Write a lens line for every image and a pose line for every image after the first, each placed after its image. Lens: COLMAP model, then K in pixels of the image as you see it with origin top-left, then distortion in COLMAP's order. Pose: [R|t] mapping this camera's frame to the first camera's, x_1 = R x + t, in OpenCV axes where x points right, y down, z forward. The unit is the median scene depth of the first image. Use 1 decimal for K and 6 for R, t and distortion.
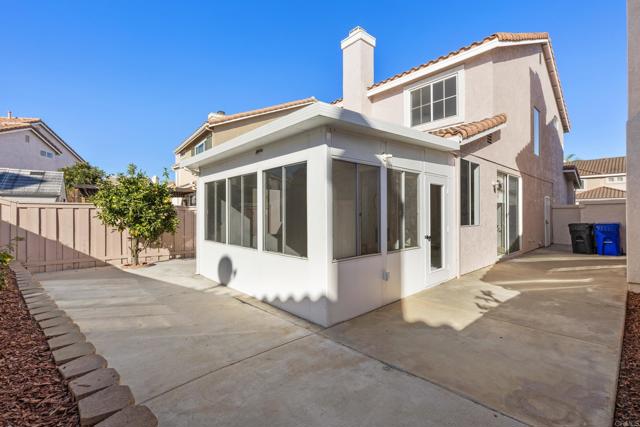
lens RADIAL K [[291.8, 0, 318.7], [0, 291.8, 213.0], [0, 0, 1]] dist [0.002656, 0.000016]
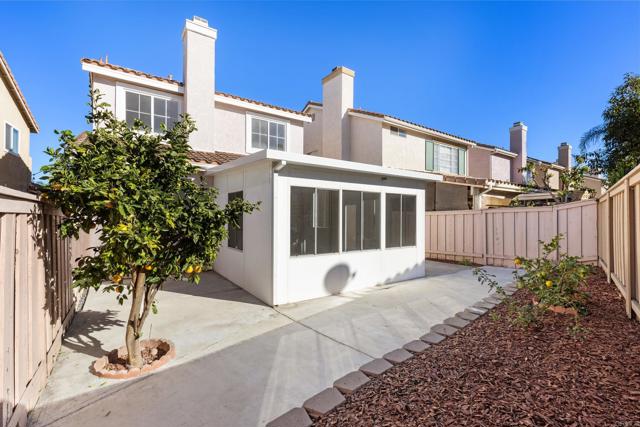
lens RADIAL K [[291.8, 0, 318.4], [0, 291.8, 215.0], [0, 0, 1]] dist [0.002656, 0.000016]
pose [[0.088777, 0.007884, 0.996020, -1.226820], [-0.001449, 0.999969, -0.007786, -0.014195], [-0.996051, -0.000752, 0.088785, 0.898011]]
